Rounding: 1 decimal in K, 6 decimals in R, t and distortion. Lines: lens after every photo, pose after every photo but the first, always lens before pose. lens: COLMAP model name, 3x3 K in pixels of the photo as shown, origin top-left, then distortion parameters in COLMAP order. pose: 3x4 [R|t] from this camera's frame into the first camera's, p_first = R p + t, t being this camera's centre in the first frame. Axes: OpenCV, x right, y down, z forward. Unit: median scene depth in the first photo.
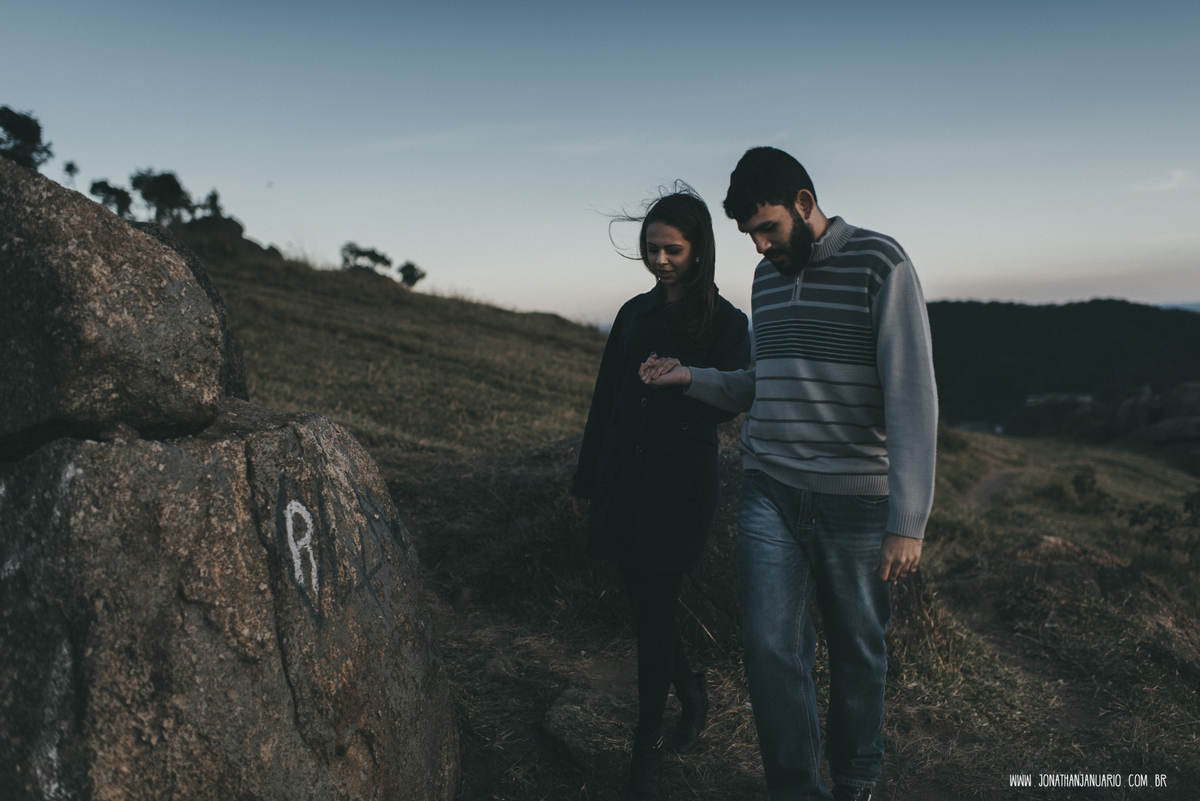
lens RADIAL K [[1178.6, 0, 600.0], [0, 1178.6, 400.5], [0, 0, 1]] dist [-0.128131, 0.076320]
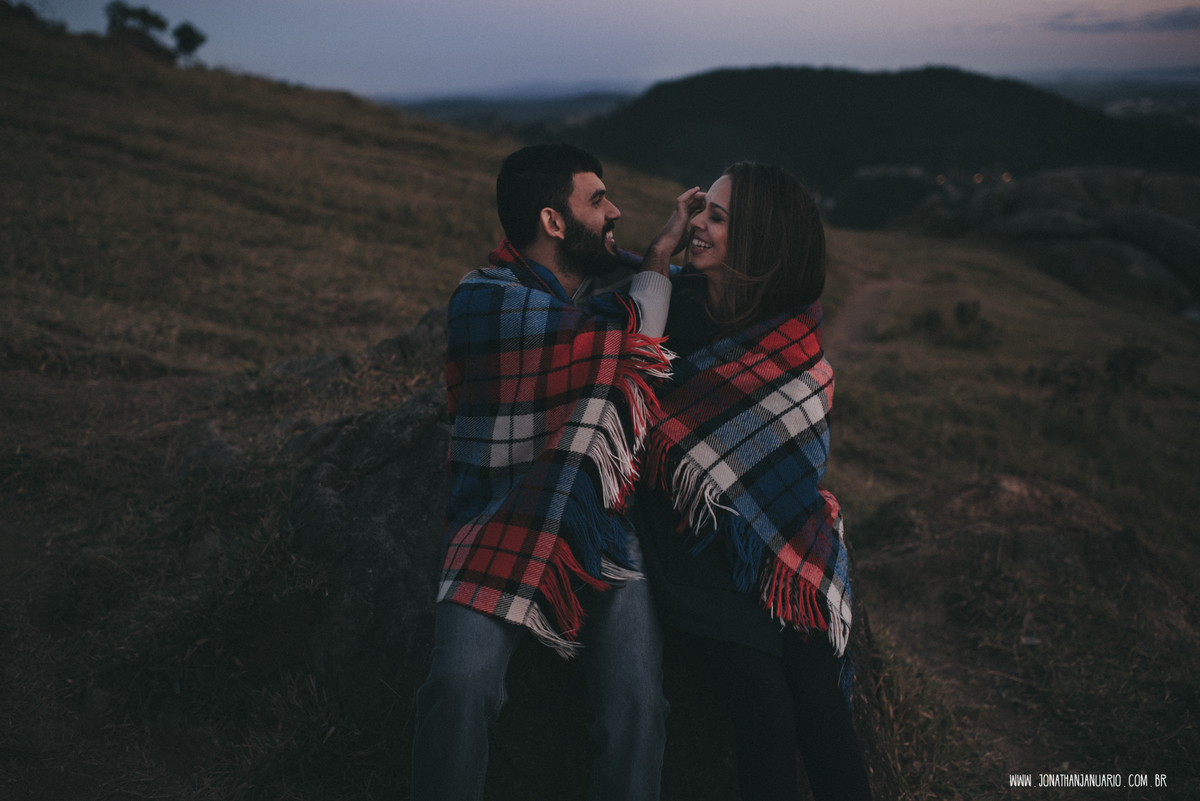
lens RADIAL K [[1178.6, 0, 600.0], [0, 1178.6, 400.5], [0, 0, 1]] dist [-0.128131, 0.076320]
pose [[0.988743, -0.030066, 0.146569, 0.026250], [0.000078, 0.979707, 0.200437, -0.049881], [-0.149621, -0.198170, 0.968681, 0.245464]]
